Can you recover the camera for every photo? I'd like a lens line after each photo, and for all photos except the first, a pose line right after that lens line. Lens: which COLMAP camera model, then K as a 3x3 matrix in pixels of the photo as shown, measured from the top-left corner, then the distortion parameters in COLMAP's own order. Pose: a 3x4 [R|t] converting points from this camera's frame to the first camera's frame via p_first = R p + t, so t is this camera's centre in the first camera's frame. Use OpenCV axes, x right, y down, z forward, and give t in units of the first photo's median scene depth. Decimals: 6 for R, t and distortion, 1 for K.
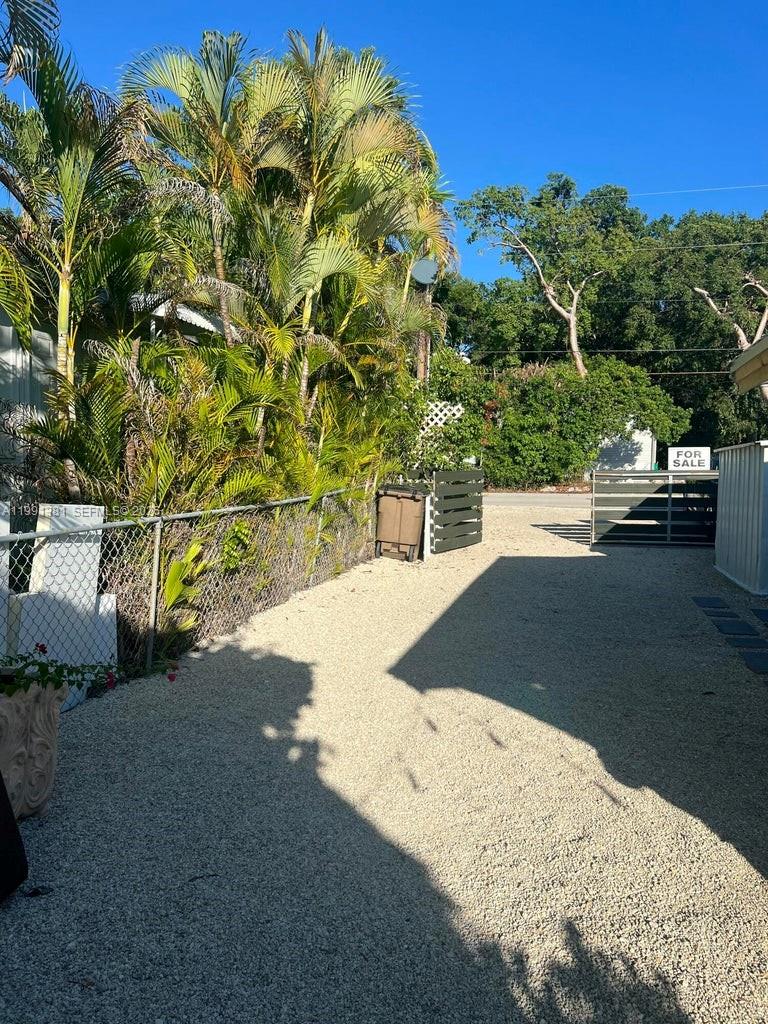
lens RADIAL K [[765.9, 0, 384.0], [0, 765.9, 512.0], [0, 0, 1]] dist [0.003967, -0.000428]
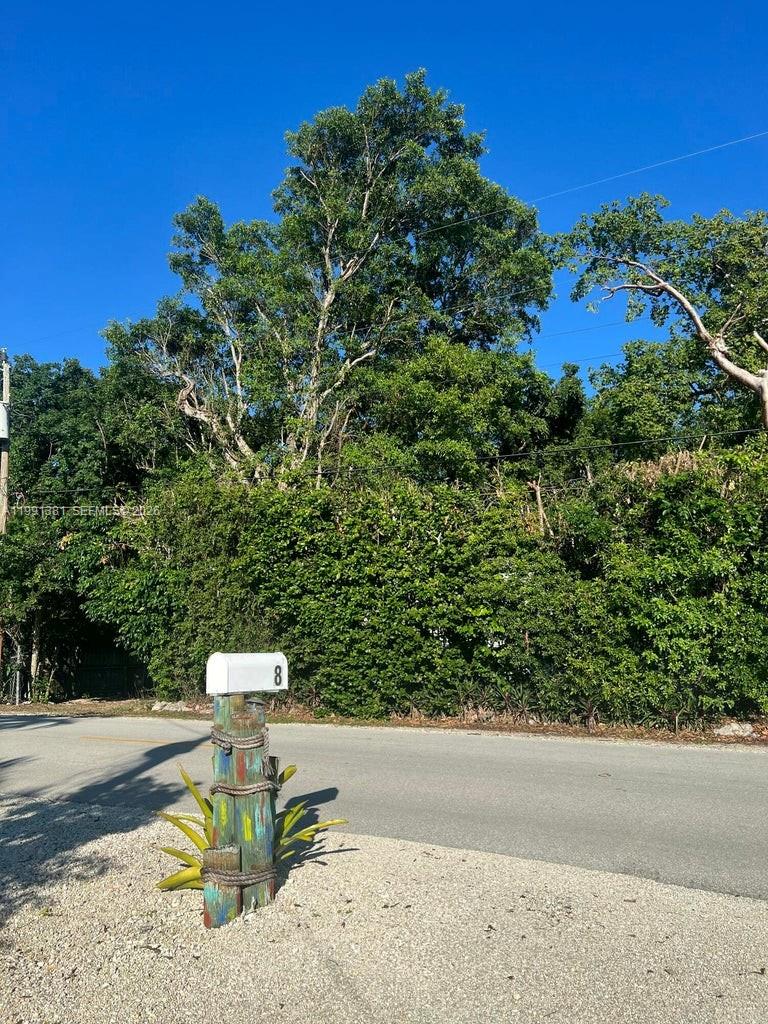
lens RADIAL K [[738.1, 0, 384.0], [0, 738.1, 512.0], [0, 0, 1]] dist [0.030430, -0.002226]
pose [[0.955022, -0.053514, -0.291665, 0.158341], [-0.022254, 0.967873, -0.250452, -0.039357], [0.295697, 0.245678, 0.923150, 0.539944]]
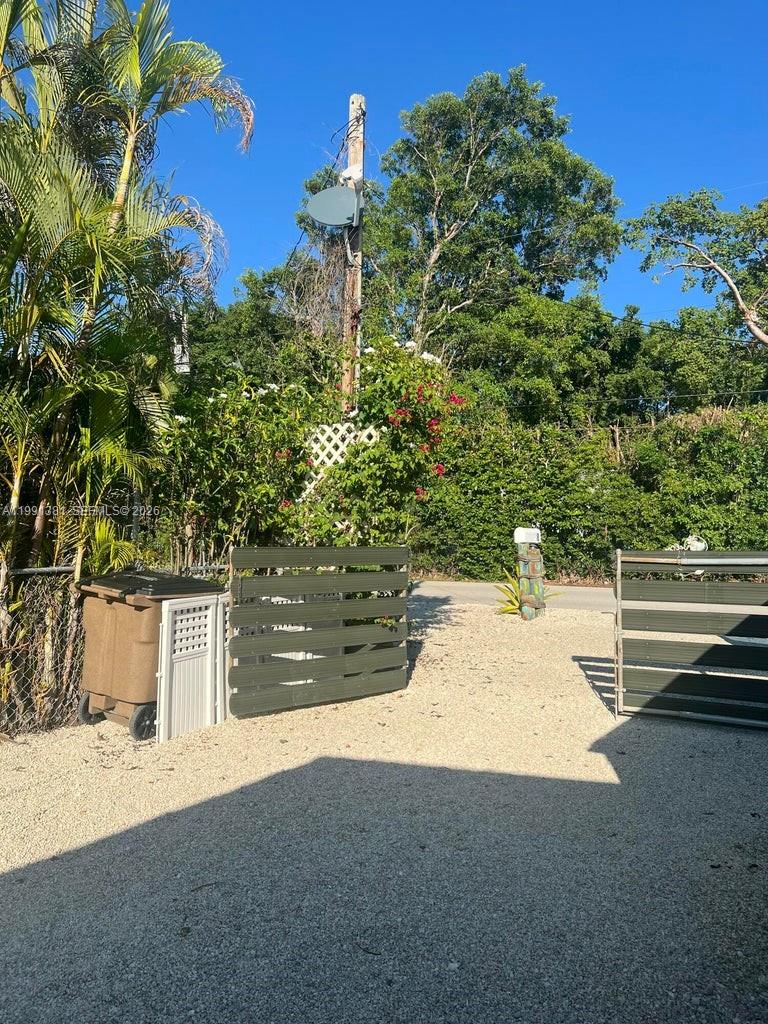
lens RADIAL K [[738.1, 0, 384.0], [0, 738.1, 512.0], [0, 0, 1]] dist [0.030430, -0.002226]
pose [[0.941352, -0.005497, -0.337381, 0.143822], [-0.033418, 0.993433, -0.109428, -0.012090], [0.335767, 0.114285, 0.934986, 0.267511]]
